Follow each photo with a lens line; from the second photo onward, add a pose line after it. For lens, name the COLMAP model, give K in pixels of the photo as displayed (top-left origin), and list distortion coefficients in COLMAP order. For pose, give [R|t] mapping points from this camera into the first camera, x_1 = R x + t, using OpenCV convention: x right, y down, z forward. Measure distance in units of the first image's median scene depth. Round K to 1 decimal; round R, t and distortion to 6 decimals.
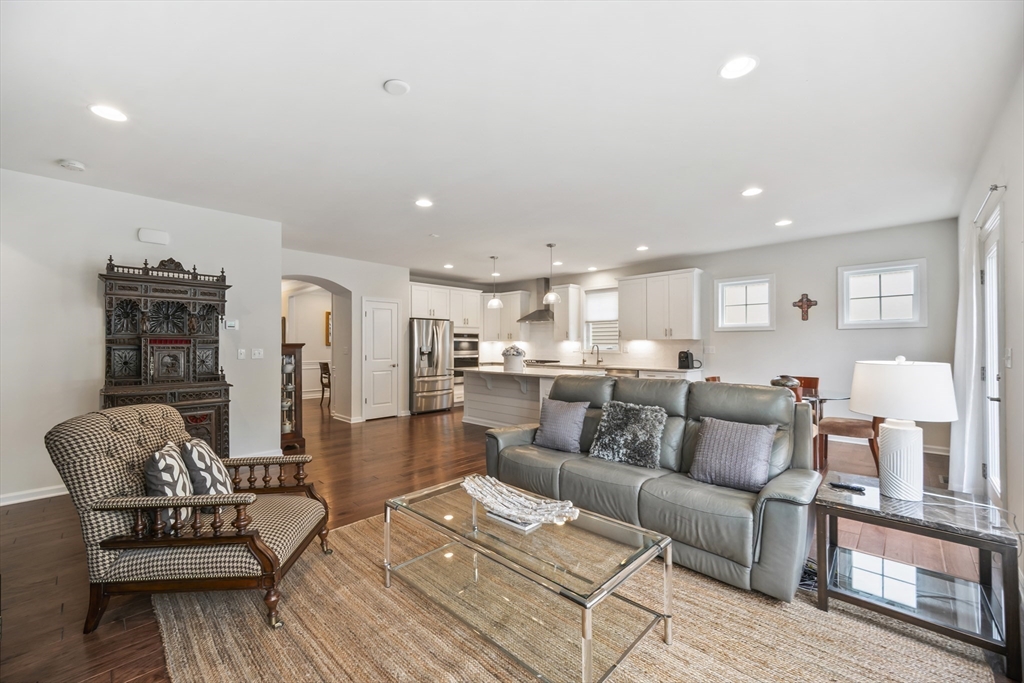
lens RADIAL K [[409.3, 0, 503.1], [0, 409.3, 343.3], [0, 0, 1]] dist [-0.003026, 0.000179]
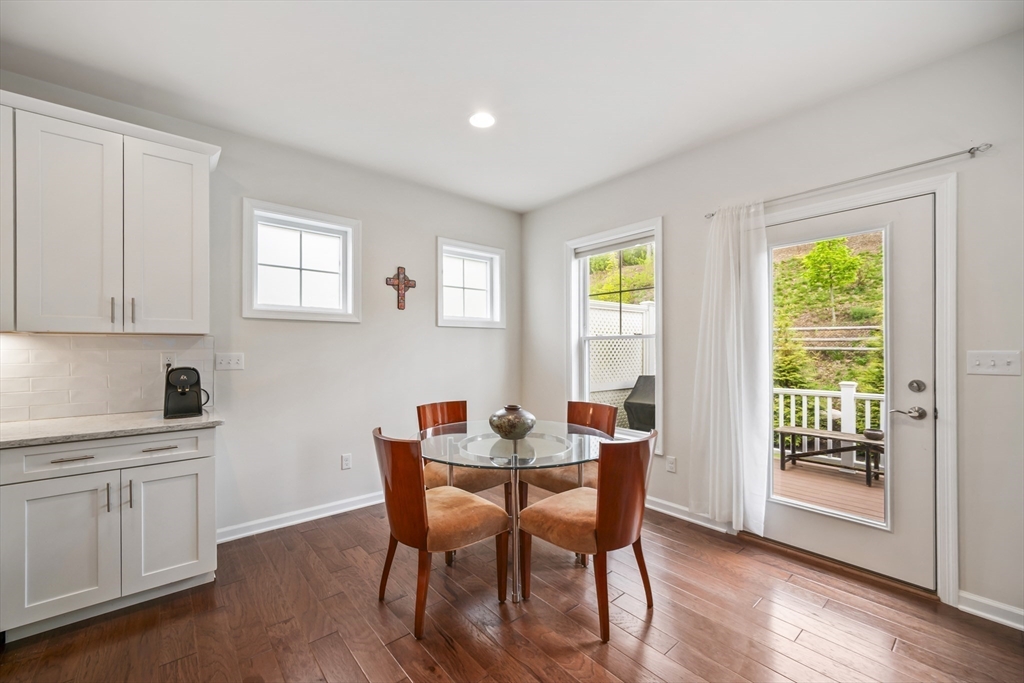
lens RADIAL K [[409.3, 0, 497.2], [0, 409.3, 347.0], [0, 0, 1]] dist [-0.003026, 0.000179]
pose [[0.107591, 0.005404, 0.994181, 0.103275], [-0.002118, 0.999984, -0.005207, 0.003093], [-0.994193, -0.001545, 0.107601, 0.600085]]
